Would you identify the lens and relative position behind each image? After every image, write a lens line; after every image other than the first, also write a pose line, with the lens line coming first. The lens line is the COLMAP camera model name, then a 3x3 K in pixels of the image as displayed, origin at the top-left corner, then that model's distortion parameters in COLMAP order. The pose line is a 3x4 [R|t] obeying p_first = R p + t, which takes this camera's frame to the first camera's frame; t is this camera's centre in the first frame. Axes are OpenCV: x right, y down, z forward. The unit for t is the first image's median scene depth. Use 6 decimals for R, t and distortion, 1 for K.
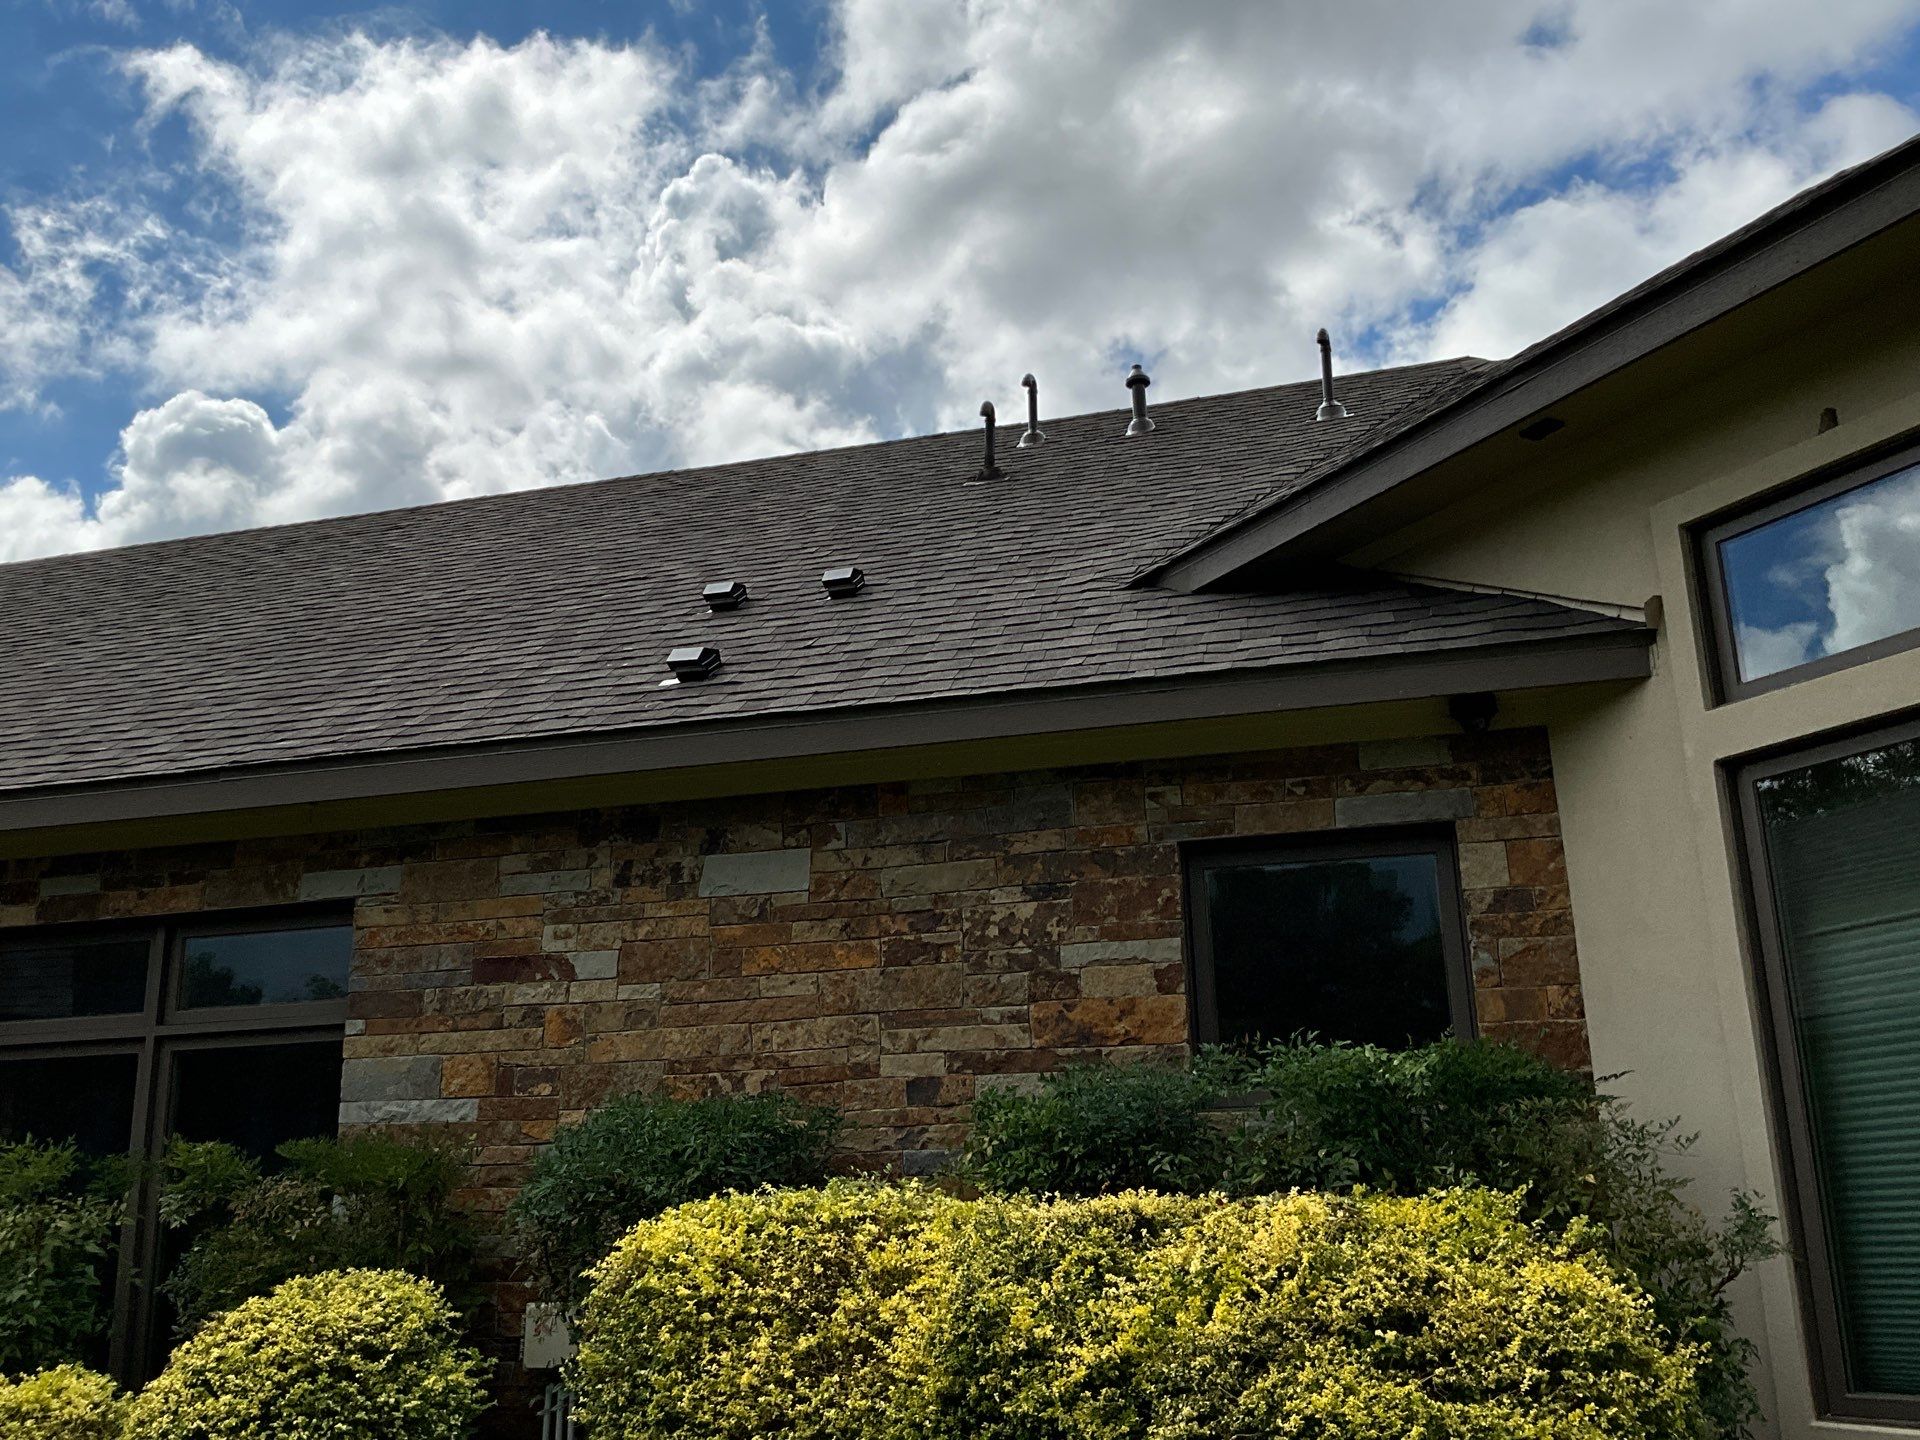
lens RADIAL K [[1802.7, 0, 960.0], [0, 1802.7, 720.0], [0, 0, 1]] dist [0.129528, -0.323022]
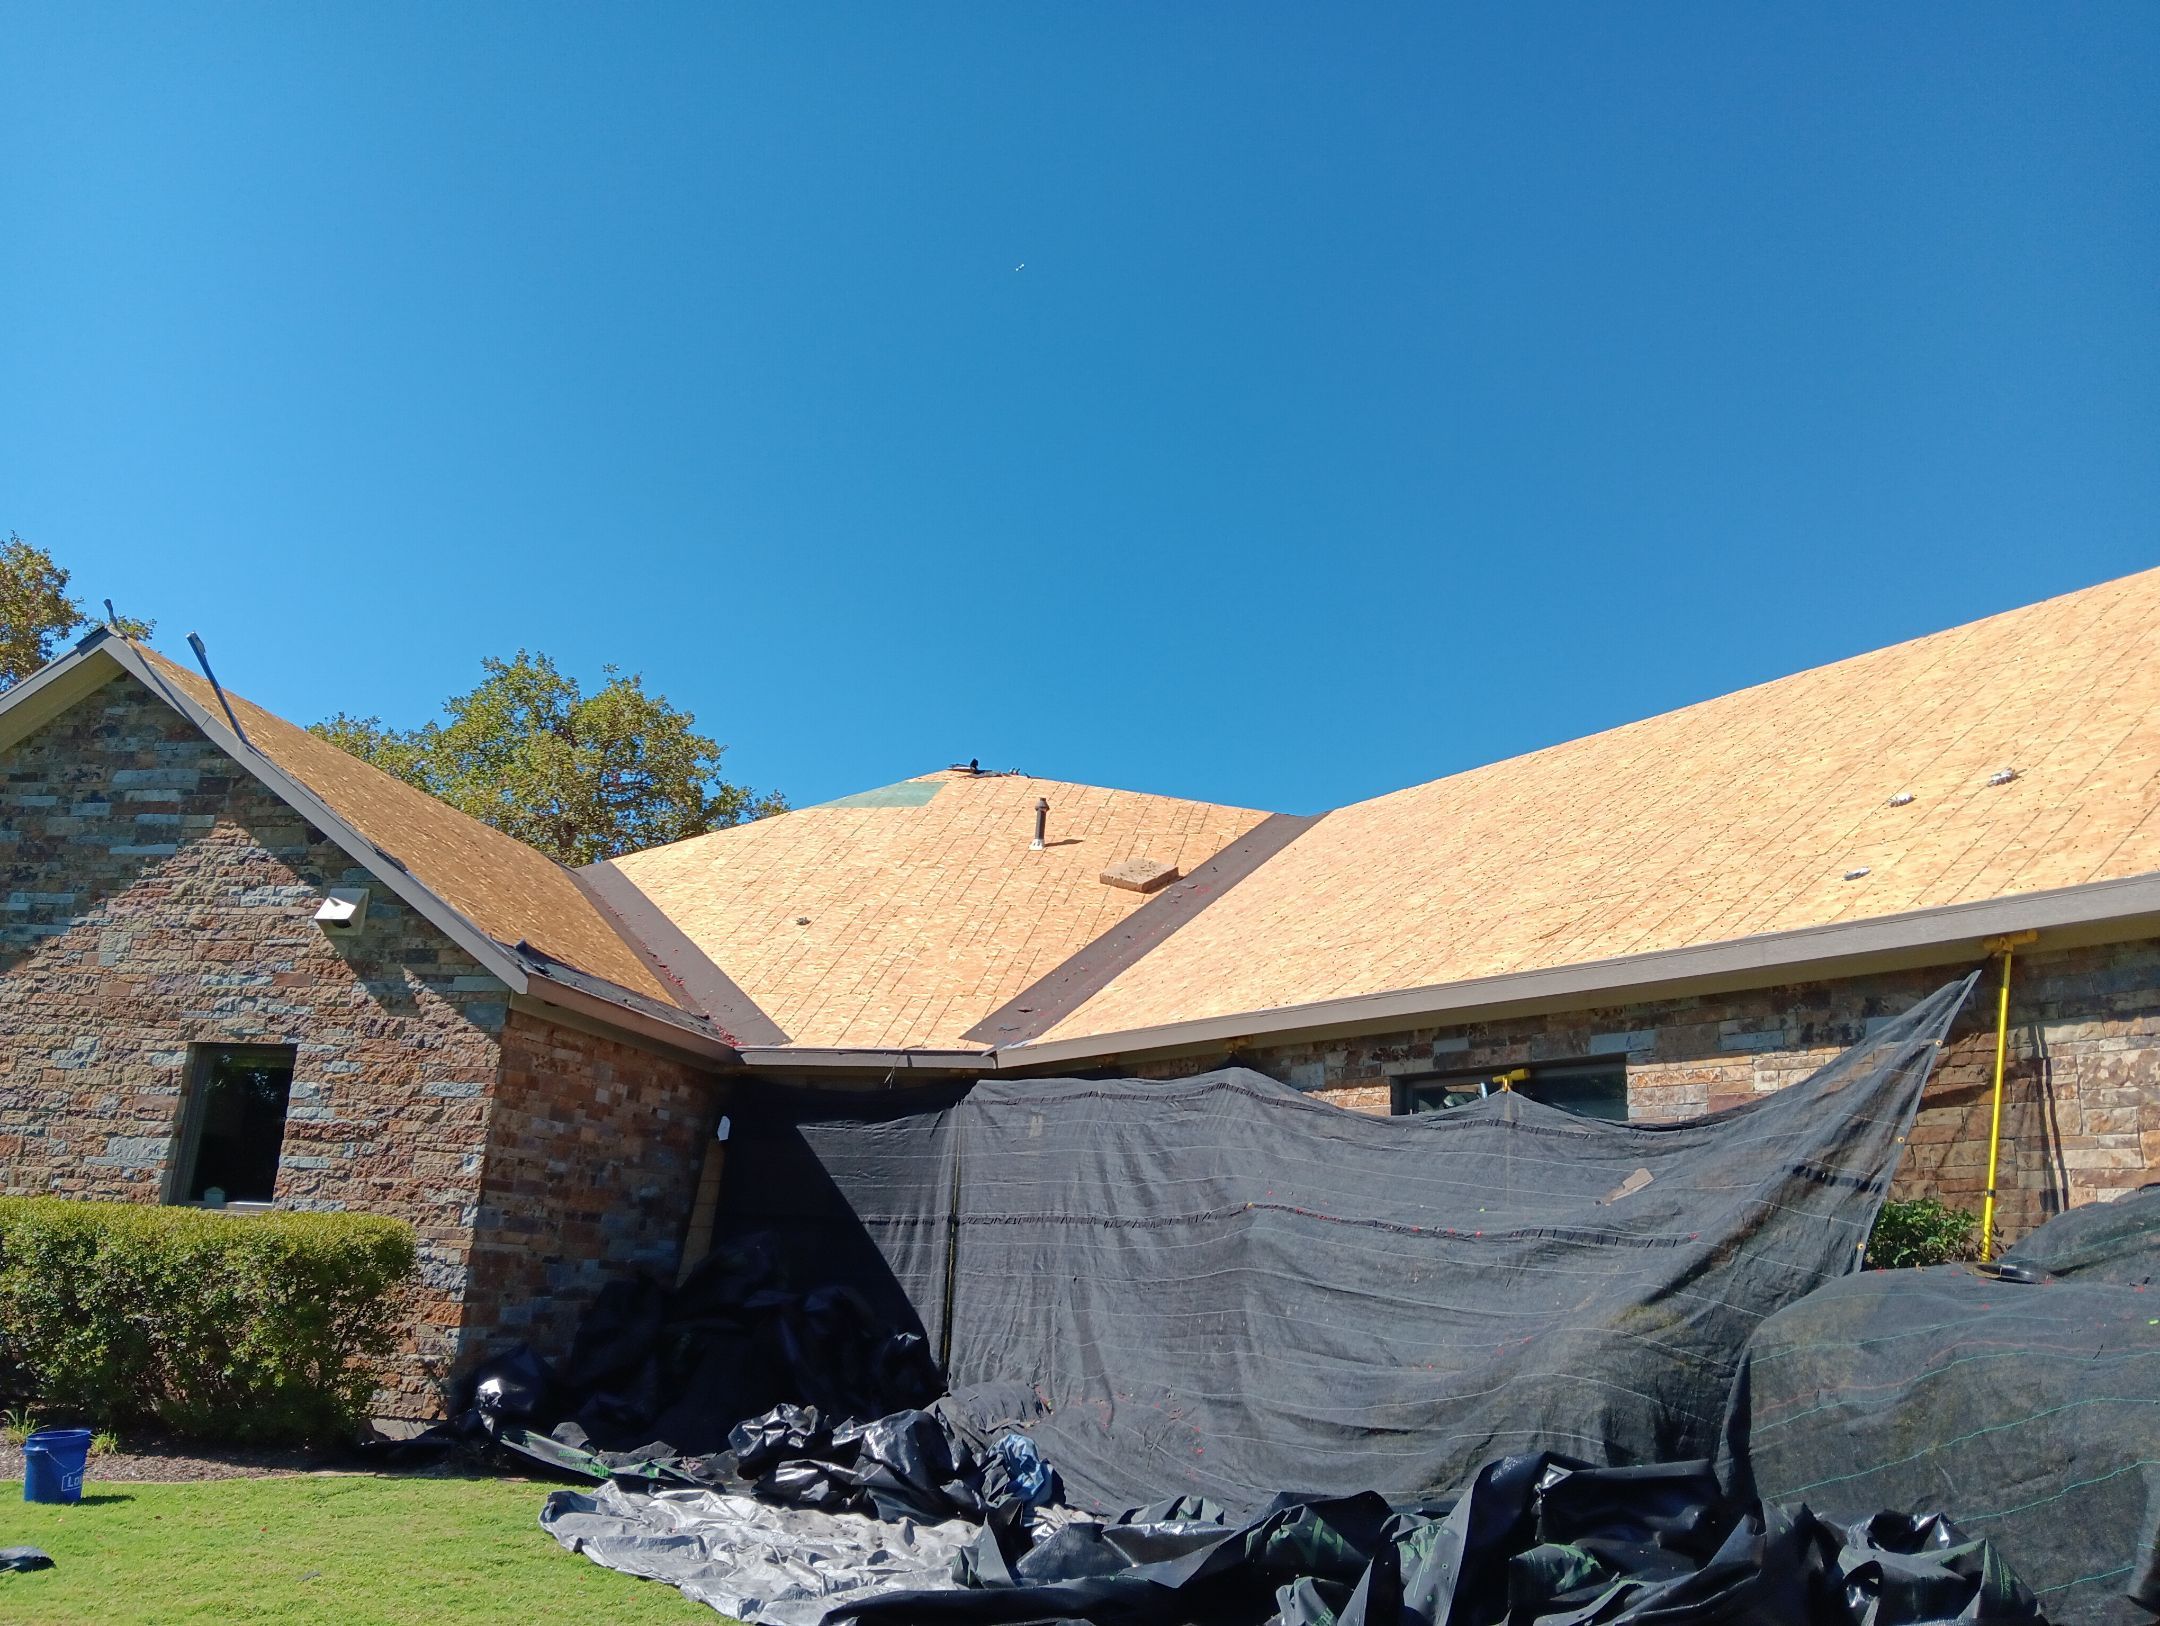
lens RADIAL K [[1668.9, 0, 1079.5], [0, 1668.9, 796.6], [0, 0, 1]] dist [0.046495, -0.107961]
pose [[0.758655, -0.122991, -0.639778, 0.243143], [0.113937, 0.991932, -0.055581, -0.089363], [0.641452, -0.030727, 0.766548, -0.331909]]
